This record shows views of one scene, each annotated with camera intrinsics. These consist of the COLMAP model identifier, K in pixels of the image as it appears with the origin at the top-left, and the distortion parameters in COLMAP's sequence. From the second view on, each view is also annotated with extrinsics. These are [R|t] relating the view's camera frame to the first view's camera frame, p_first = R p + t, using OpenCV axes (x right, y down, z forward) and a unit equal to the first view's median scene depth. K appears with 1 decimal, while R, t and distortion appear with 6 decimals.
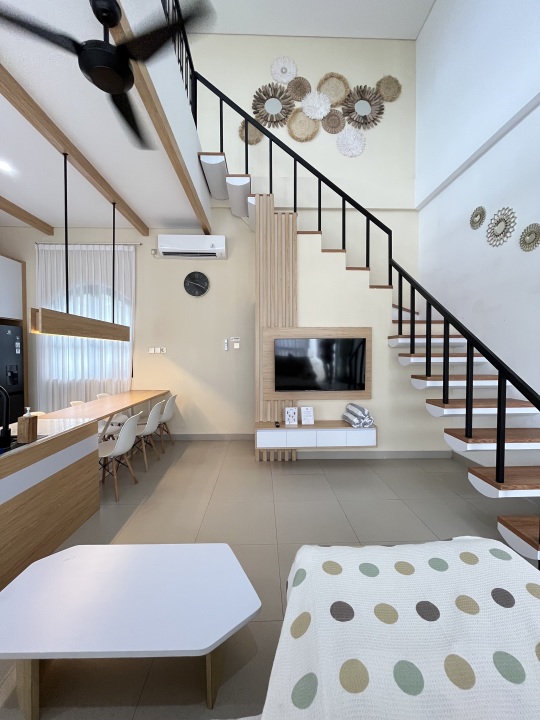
lens RADIAL K [[284.6, 0, 271.4], [0, 284.6, 360.2], [0, 0, 1]] dist [0.002385, 0.000144]
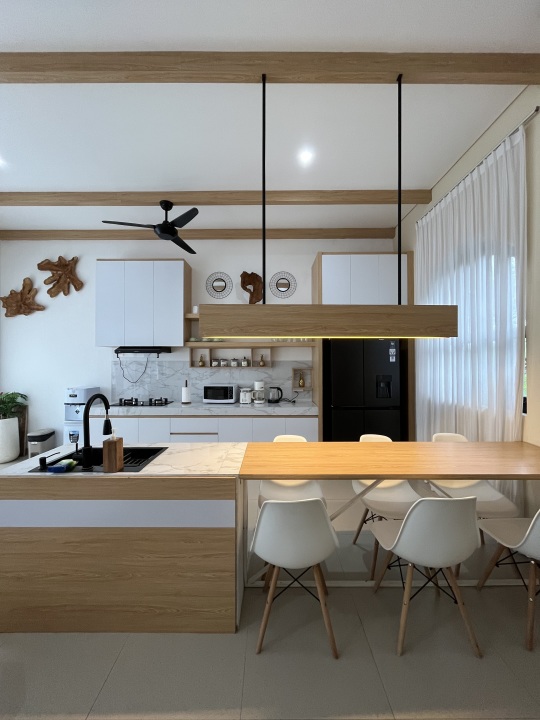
lens RADIAL K [[284.6, 0, 271.4], [0, 284.6, 360.2], [0, 0, 1]] dist [0.002385, 0.000144]
pose [[-0.029276, 0.000445, -0.999571, -0.019606], [-0.024356, 0.999703, 0.001158, -0.021070], [0.999275, 0.024379, -0.029256, 0.700420]]
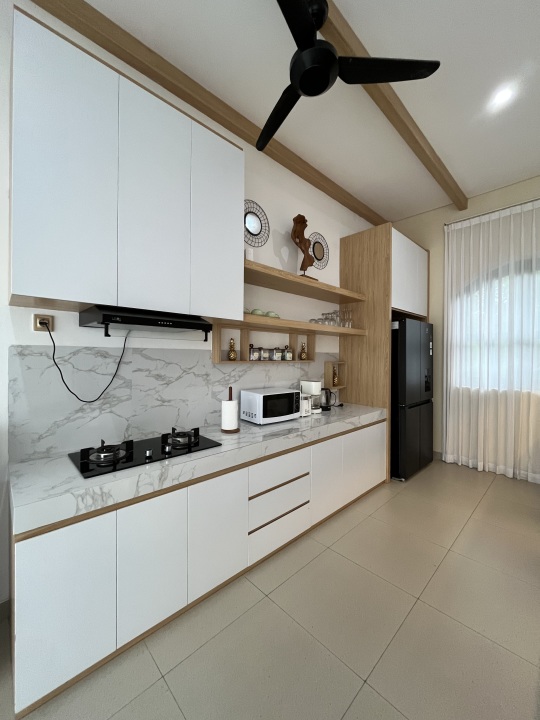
lens RADIAL K [[291.6, 0, 271.3], [0, 291.6, 357.5], [0, 0, 1]] dist [0.001407, 0.000117]
pose [[0.673888, 0.016873, -0.738641, -0.582568], [-0.030991, 0.999505, -0.005443, 0.004950], [0.738183, 0.026559, 0.674077, 0.051261]]
